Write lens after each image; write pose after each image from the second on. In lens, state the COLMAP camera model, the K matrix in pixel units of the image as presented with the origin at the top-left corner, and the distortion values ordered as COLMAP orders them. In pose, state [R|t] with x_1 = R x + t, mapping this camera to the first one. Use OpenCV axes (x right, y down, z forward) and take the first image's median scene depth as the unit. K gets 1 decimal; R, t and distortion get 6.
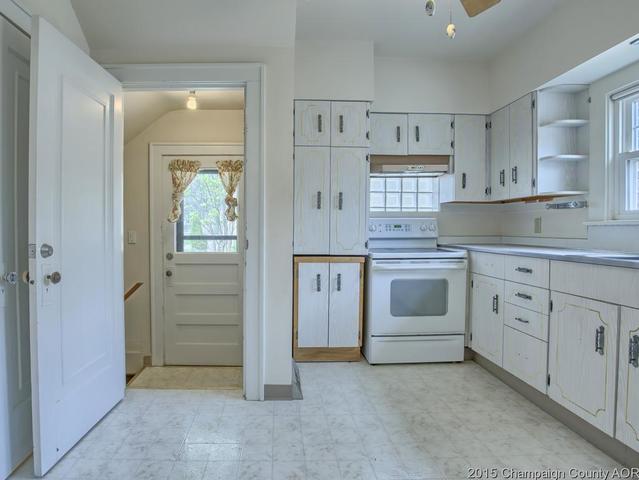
lens RADIAL K [[344.1, 0, 319.5], [0, 344.1, 240.0], [0, 0, 1]] dist [-0.001813, -0.000139]
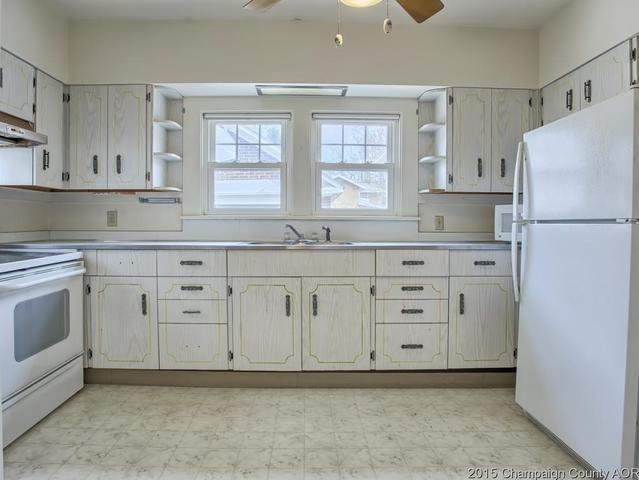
lens RADIAL K [[350.0, 0, 318.9], [0, 350.0, 232.8], [0, 0, 1]] dist [-0.021884, 0.000057]
pose [[0.218811, -0.033142, 0.975204, -0.259995], [0.030810, 0.999159, 0.027043, -0.014997], [-0.975281, 0.024129, 0.219648, 0.306090]]
